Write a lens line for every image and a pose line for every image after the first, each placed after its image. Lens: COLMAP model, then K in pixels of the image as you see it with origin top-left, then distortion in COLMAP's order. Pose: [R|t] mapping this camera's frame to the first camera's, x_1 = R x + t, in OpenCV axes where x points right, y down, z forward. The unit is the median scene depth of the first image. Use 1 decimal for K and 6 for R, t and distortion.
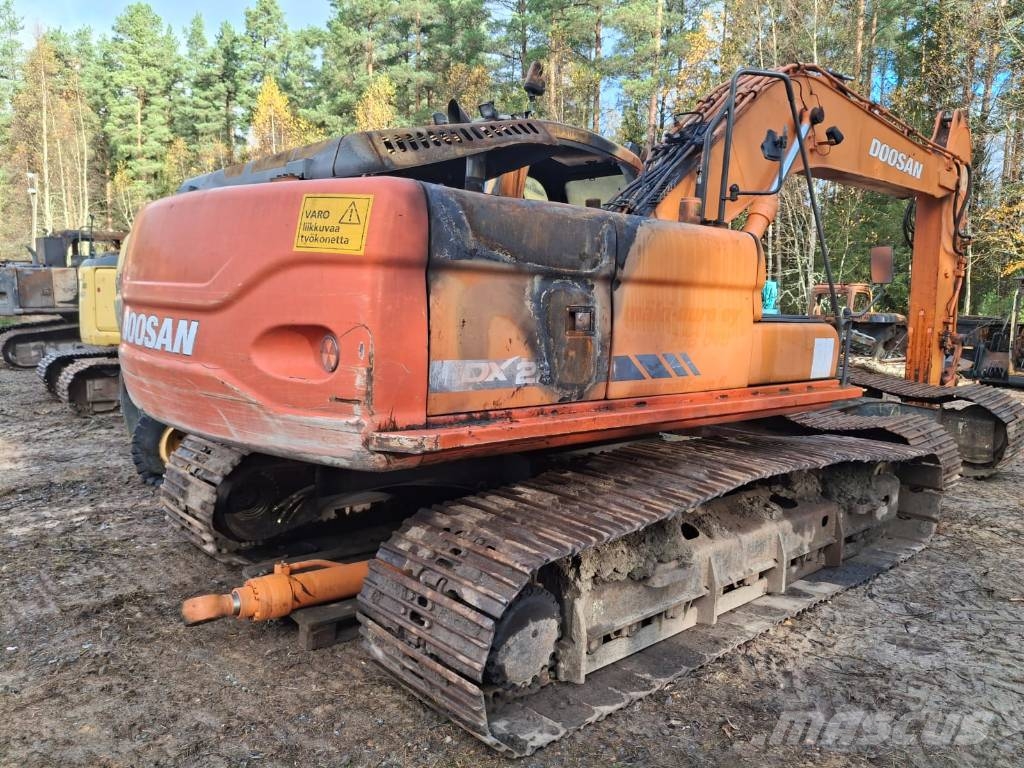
lens RADIAL K [[751.2, 0, 518.2], [0, 751.2, 375.9], [0, 0, 1]] dist [0.089160, -0.149455]
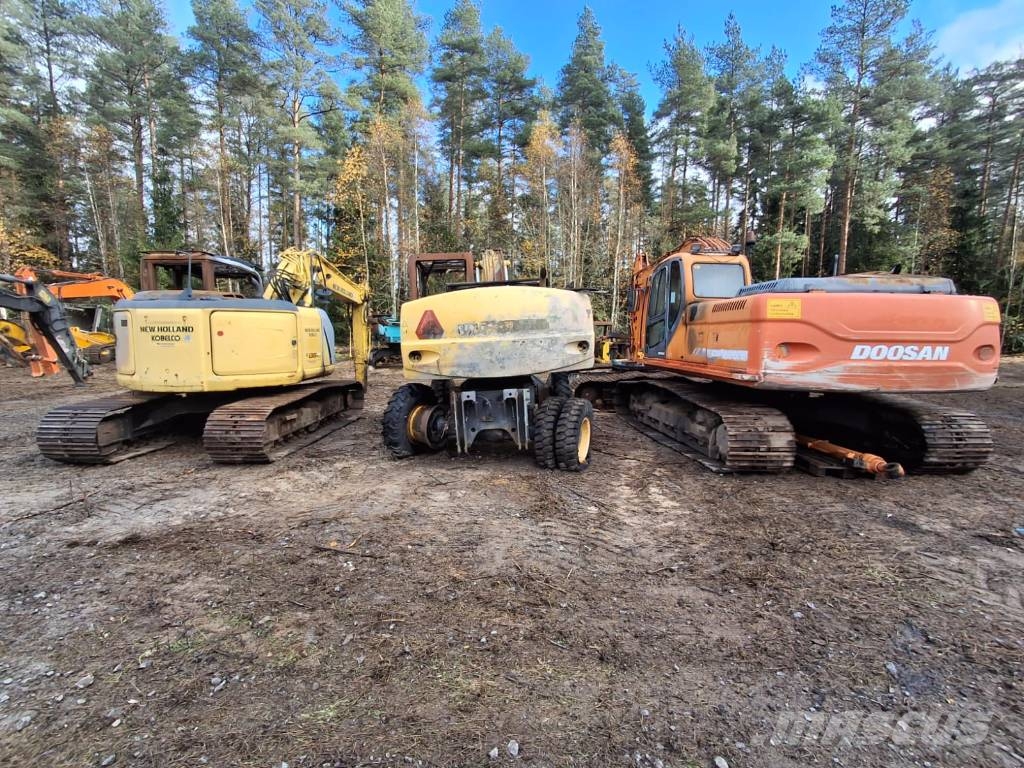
lens RADIAL K [[468.8, 0, 510.4], [0, 468.8, 376.9], [0, 0, 1]] dist [0.000783, 0.004119]
pose [[0.636254, -0.090086, 0.766202, -0.149254], [0.088571, 0.995122, 0.043452, -0.009815], [-0.766378, 0.040217, 0.641129, 0.064747]]
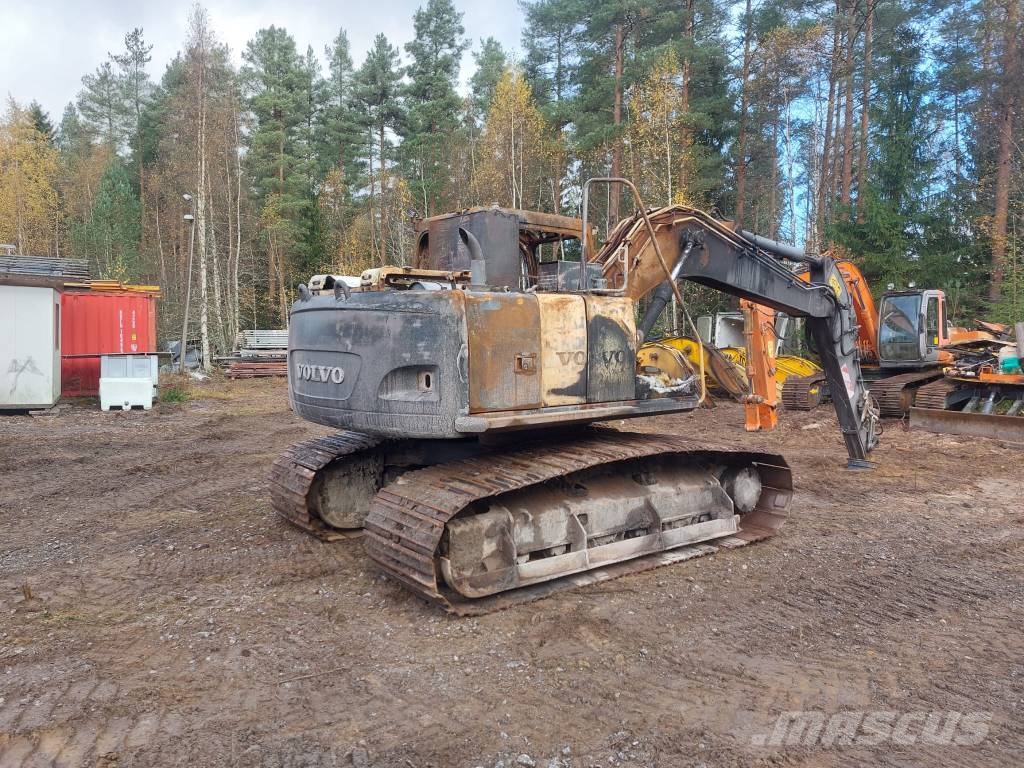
lens RADIAL K [[751.2, 0, 518.2], [0, 751.2, 375.9], [0, 0, 1]] dist [0.089160, -0.149455]
pose [[0.997243, -0.006658, -0.073910, -0.179412], [0.001357, 0.997437, -0.071541, -0.024314], [0.074197, 0.071244, 0.994695, 0.199846]]
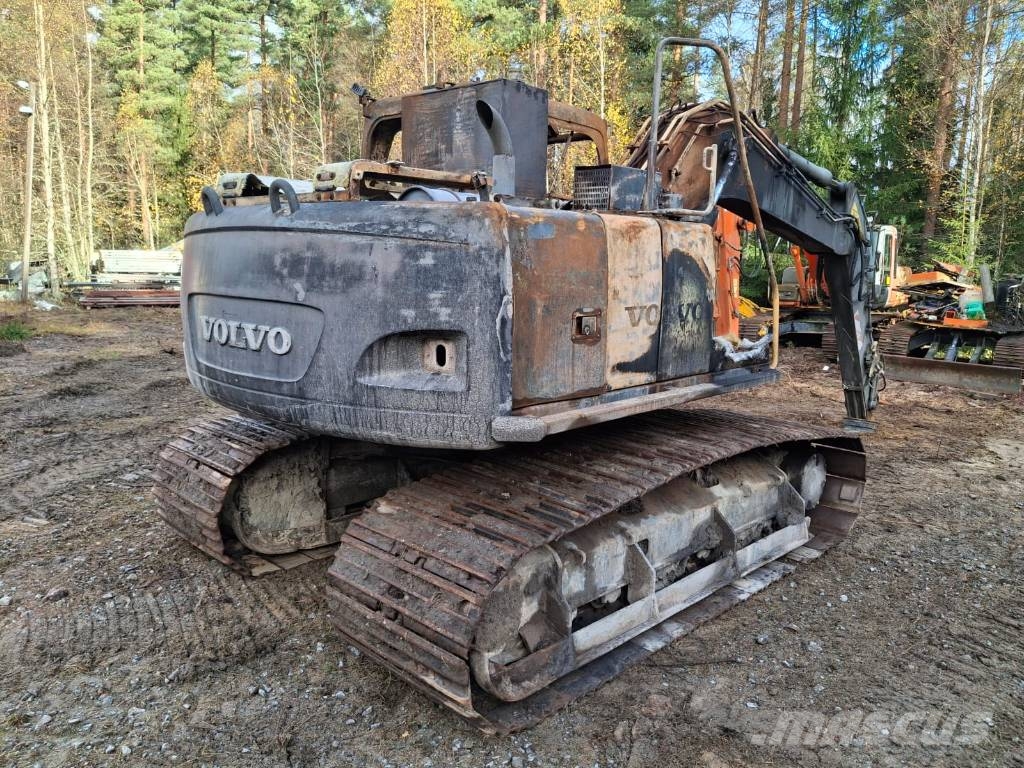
lens RADIAL K [[775.1, 0, 528.0], [0, 775.1, 382.8], [0, 0, 1]] dist [0.055818, -0.123128]
pose [[0.996901, -0.000612, 0.078670, -0.195918], [-0.001596, 0.999607, 0.028005, -0.030076], [-0.078656, -0.028043, 0.996507, 0.234281]]
